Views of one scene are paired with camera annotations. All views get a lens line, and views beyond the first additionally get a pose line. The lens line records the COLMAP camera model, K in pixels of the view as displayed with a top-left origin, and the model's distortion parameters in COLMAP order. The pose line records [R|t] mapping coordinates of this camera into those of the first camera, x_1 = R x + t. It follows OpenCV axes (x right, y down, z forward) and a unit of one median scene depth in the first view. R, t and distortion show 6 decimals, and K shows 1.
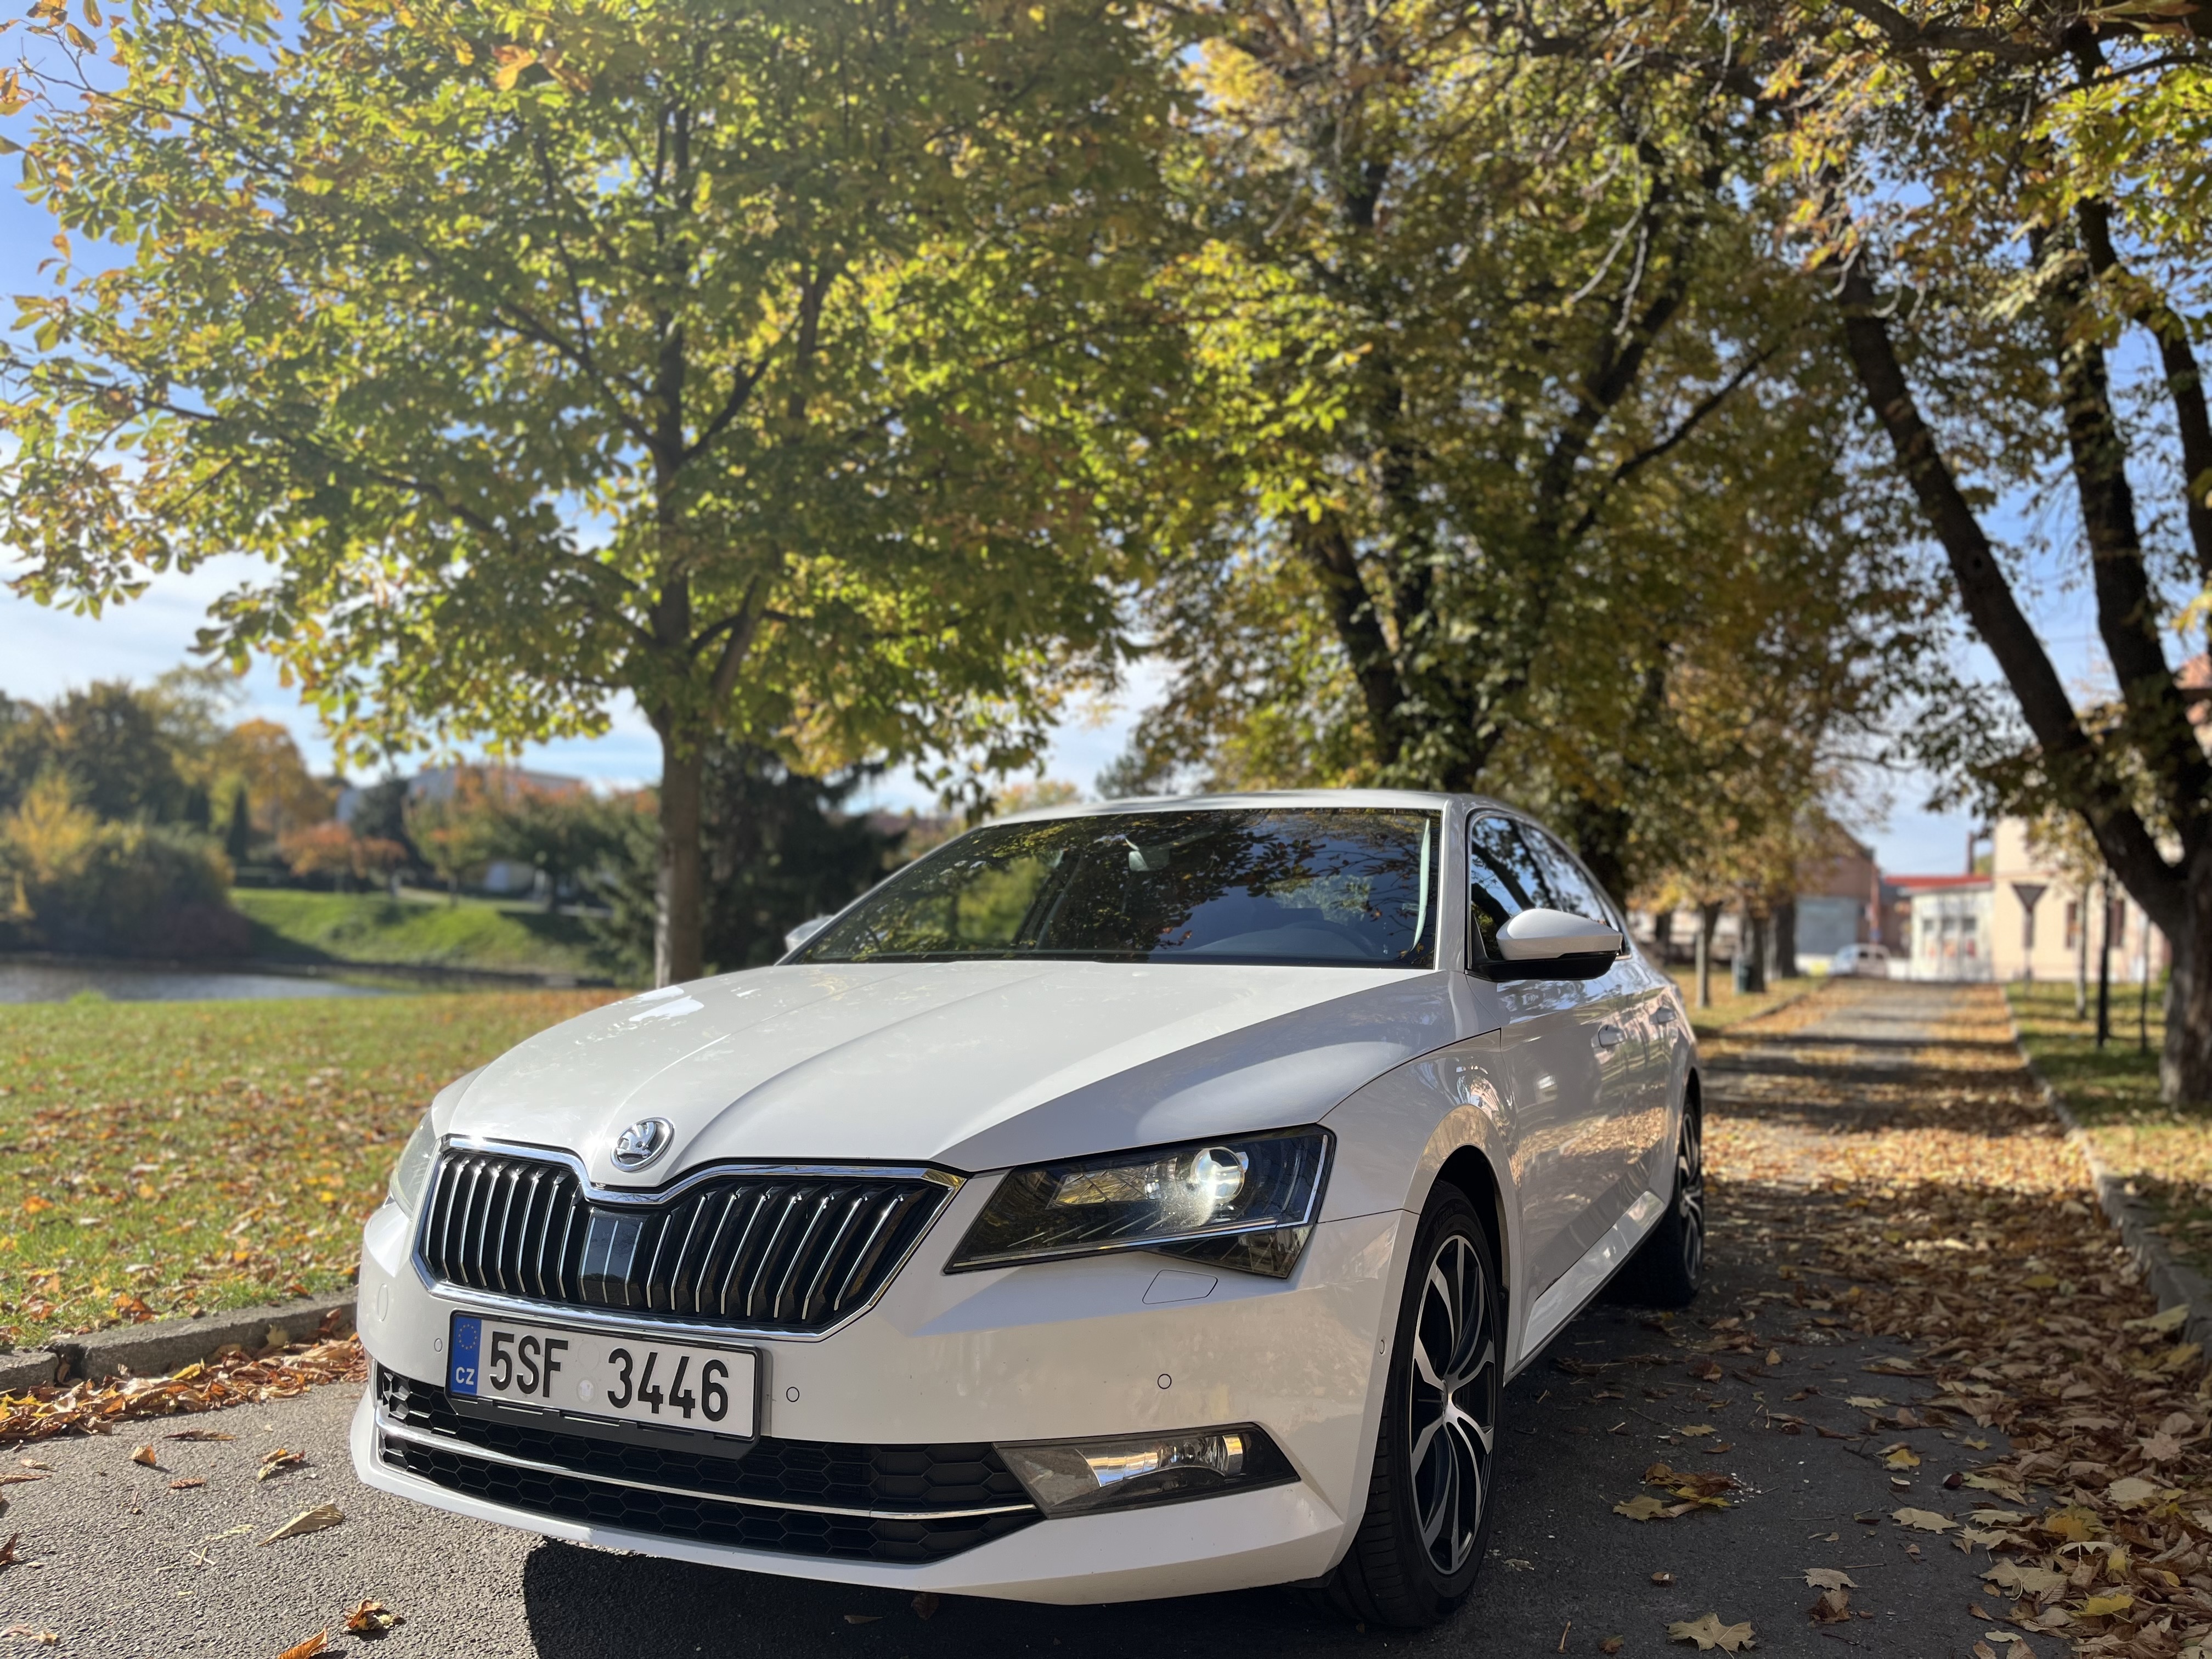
lens RADIAL K [[1668.0, 0, 1113.0], [0, 1668.0, 835.2], [0, 0, 1]] dist [0.033322, -0.009116]
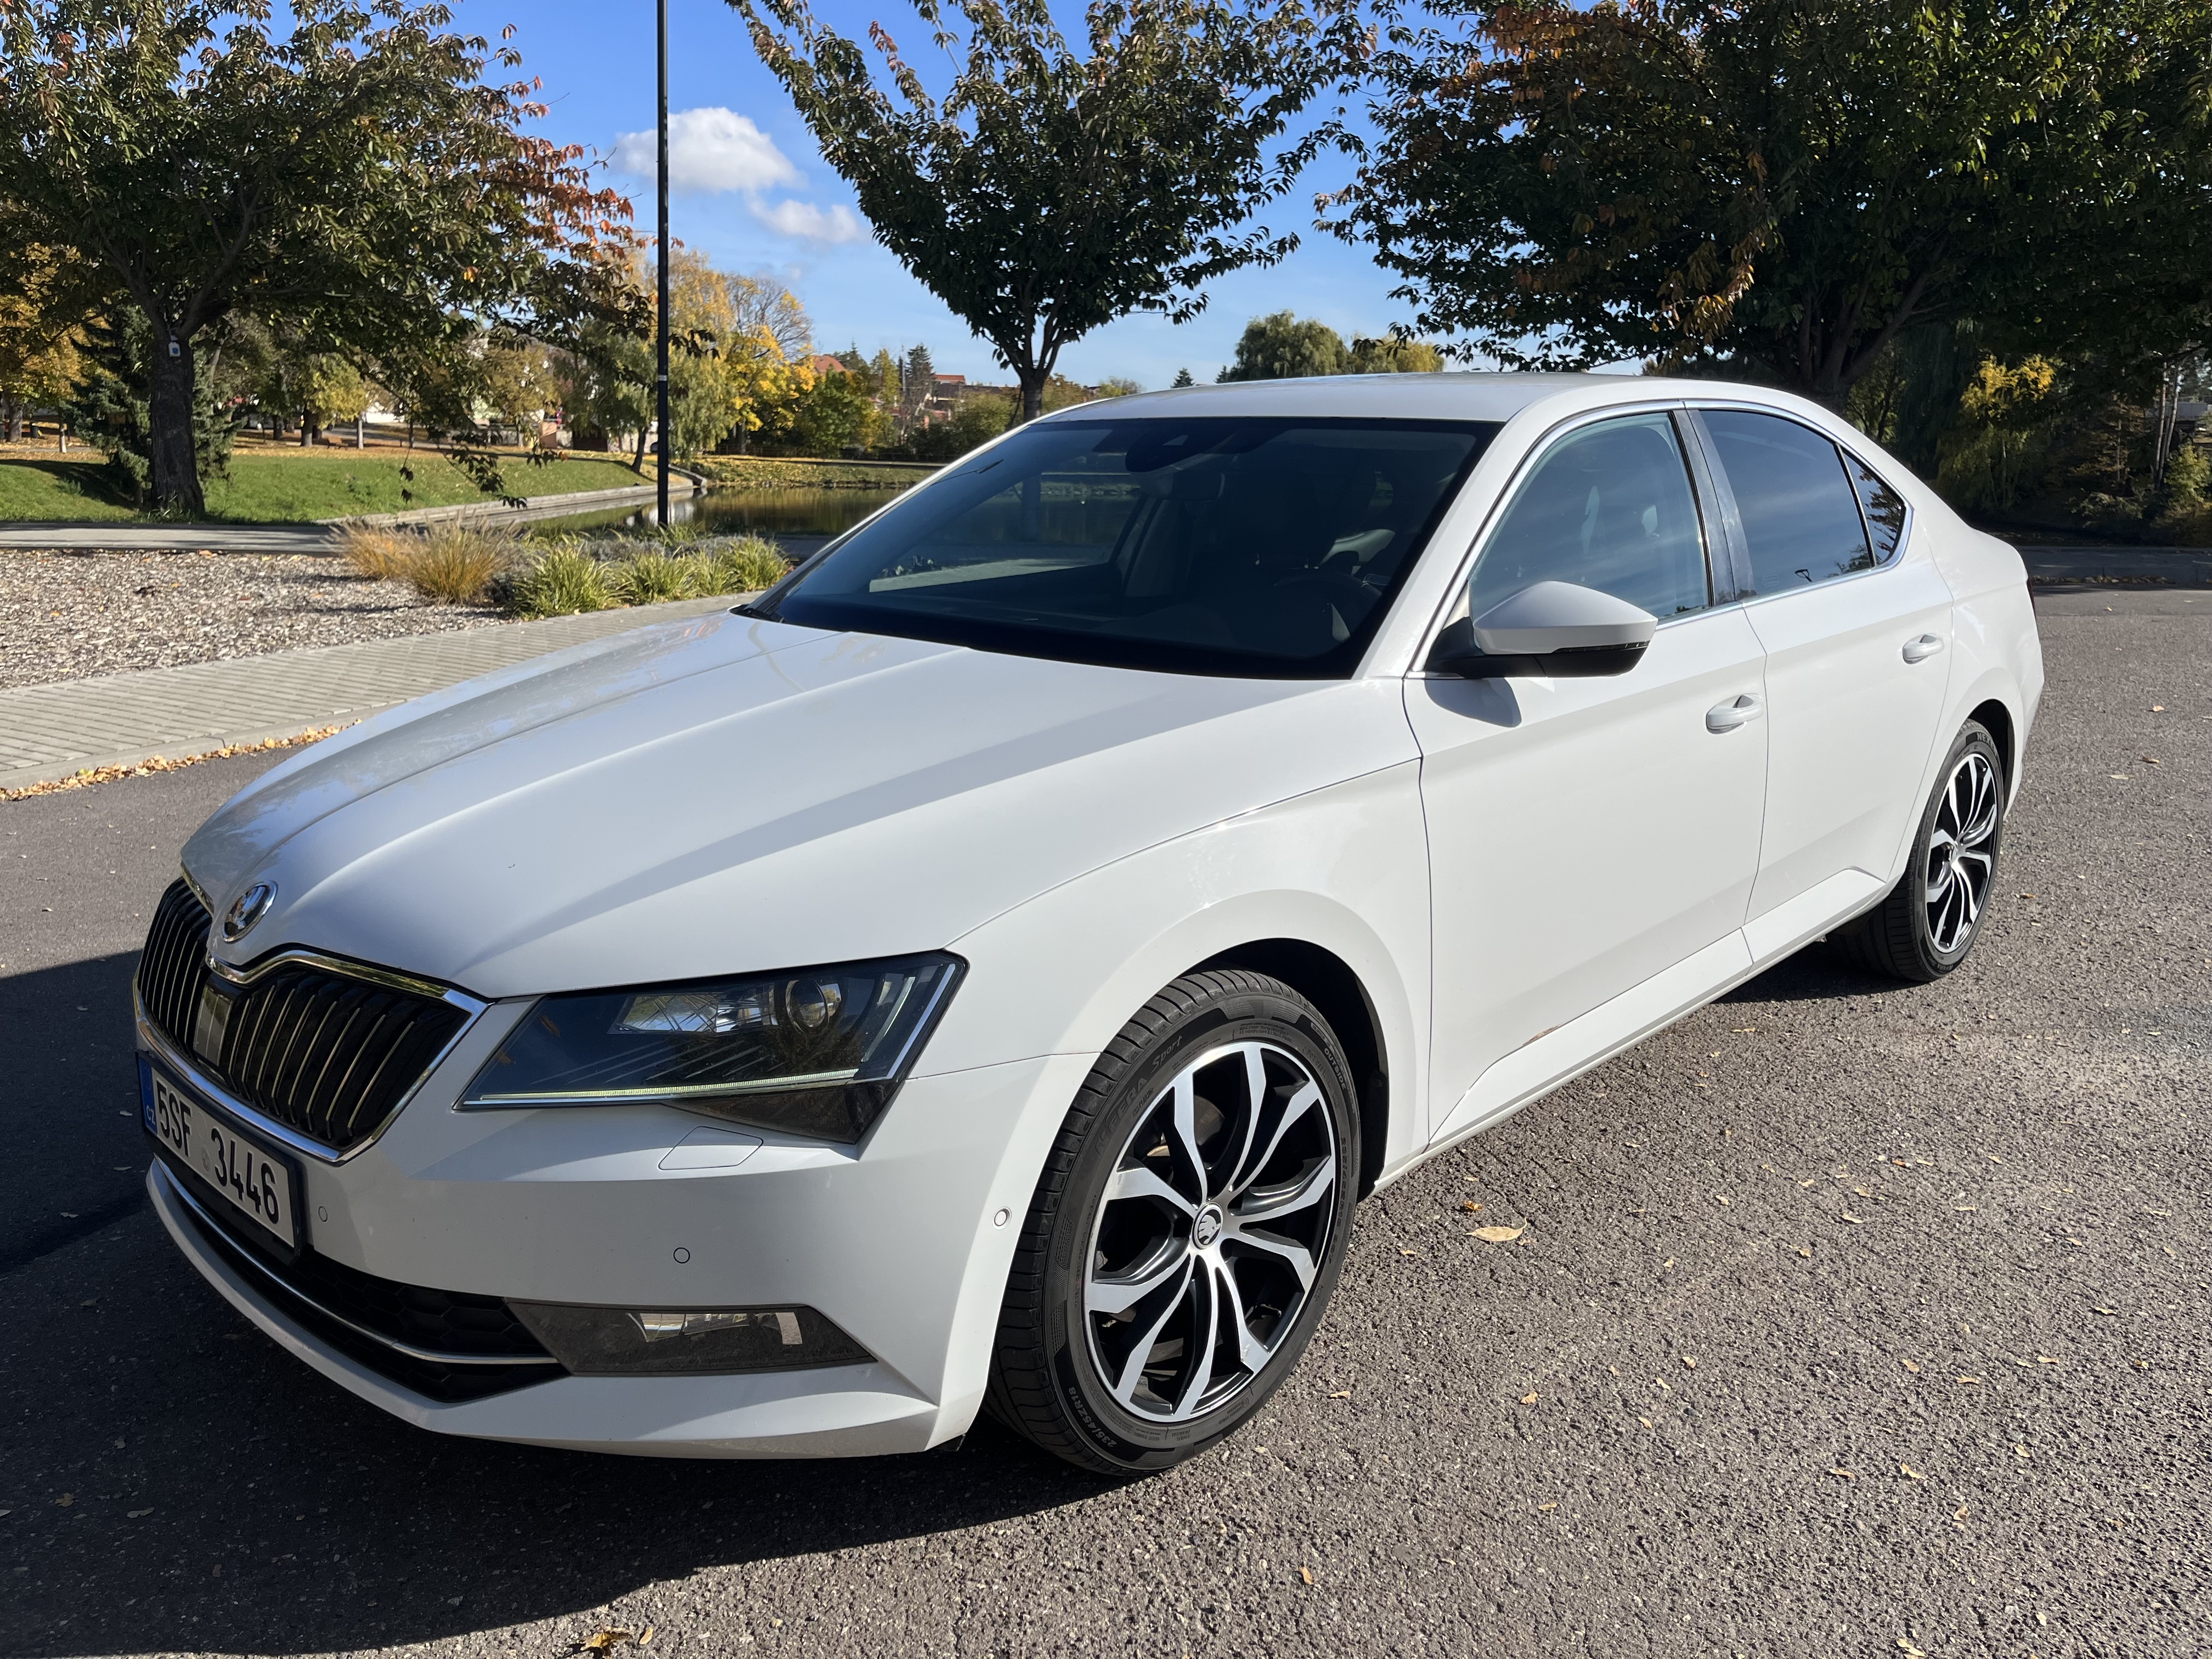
lens RADIAL K [[1633.8, 0, 1105.2], [0, 1633.8, 799.5], [0, 0, 1]] dist [0.045148, -0.061492]
pose [[0.953739, 0.059907, -0.294607, 0.436003], [0.026987, 0.958929, 0.282358, -0.120142], [0.299423, -0.277247, 0.912951, 0.332721]]
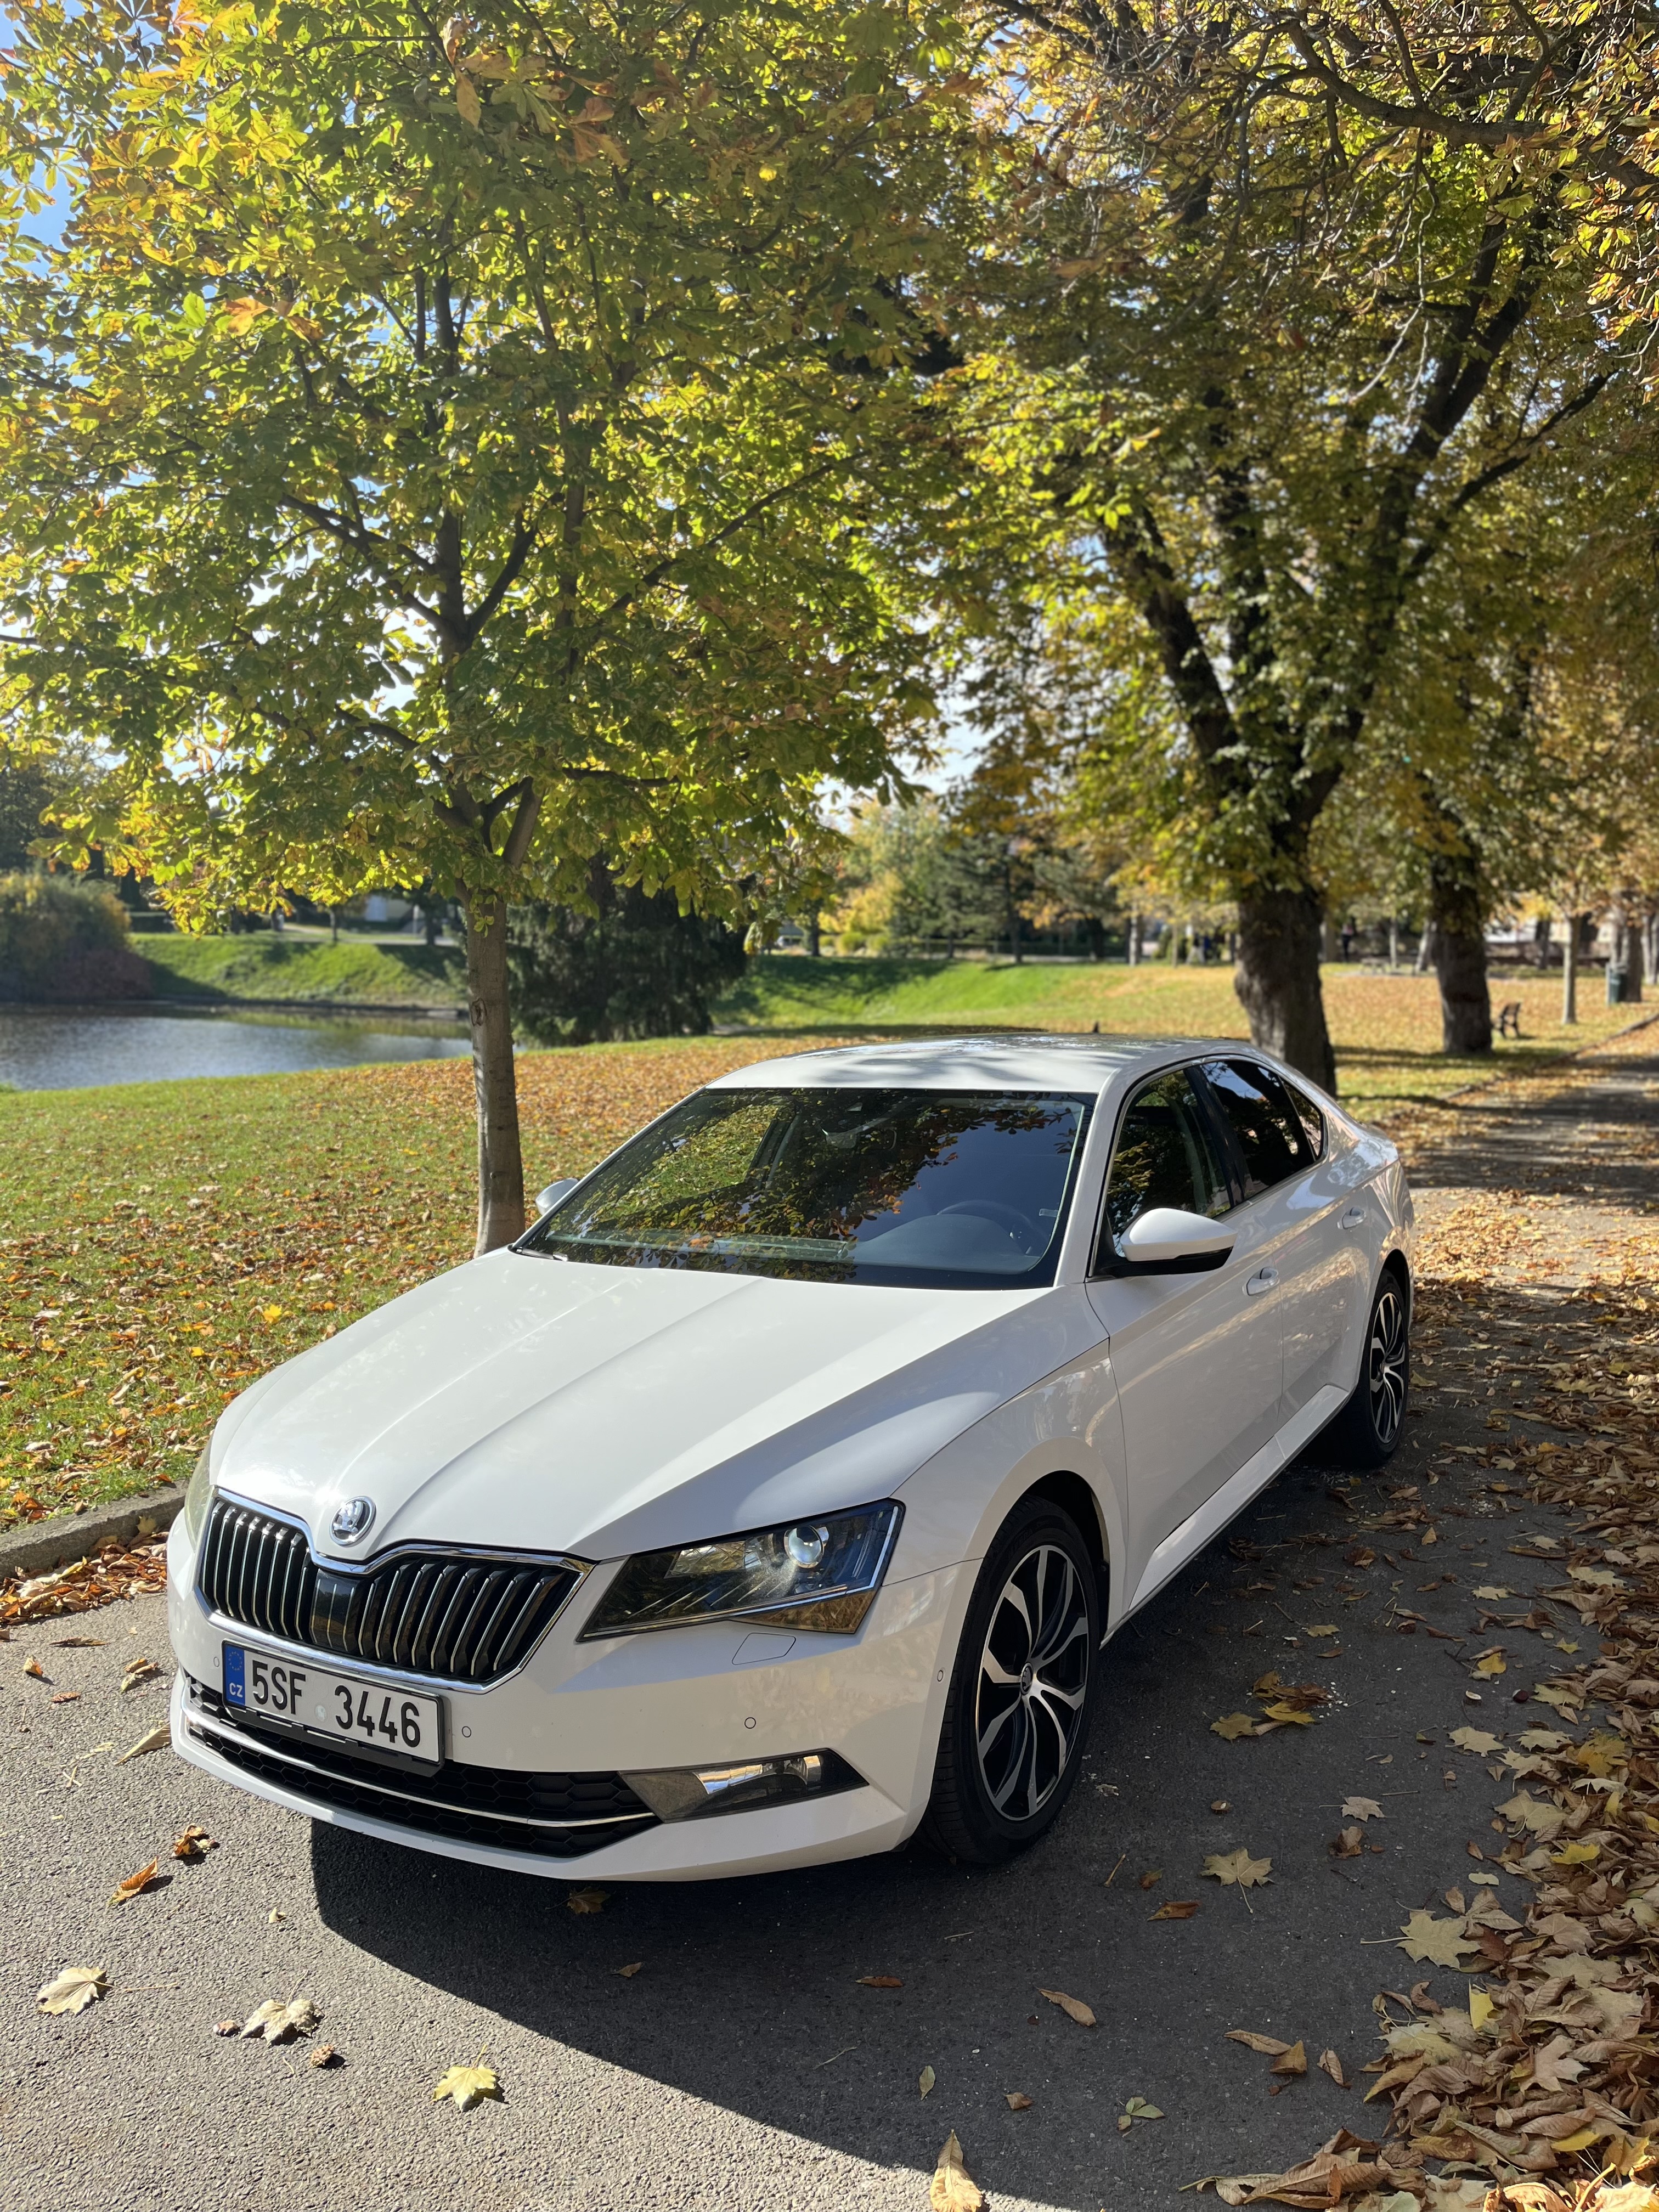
lens RADIAL K [[1668.0, 0, 829.5], [0, 1668.0, 1106.0], [0, 0, 1]] dist [0.033322, -0.009116]
pose [[0.995127, -0.025662, -0.095205, 0.207533], [0.040592, 0.986546, 0.158366, -0.313123], [0.089860, -0.161459, 0.982780, -0.163041]]
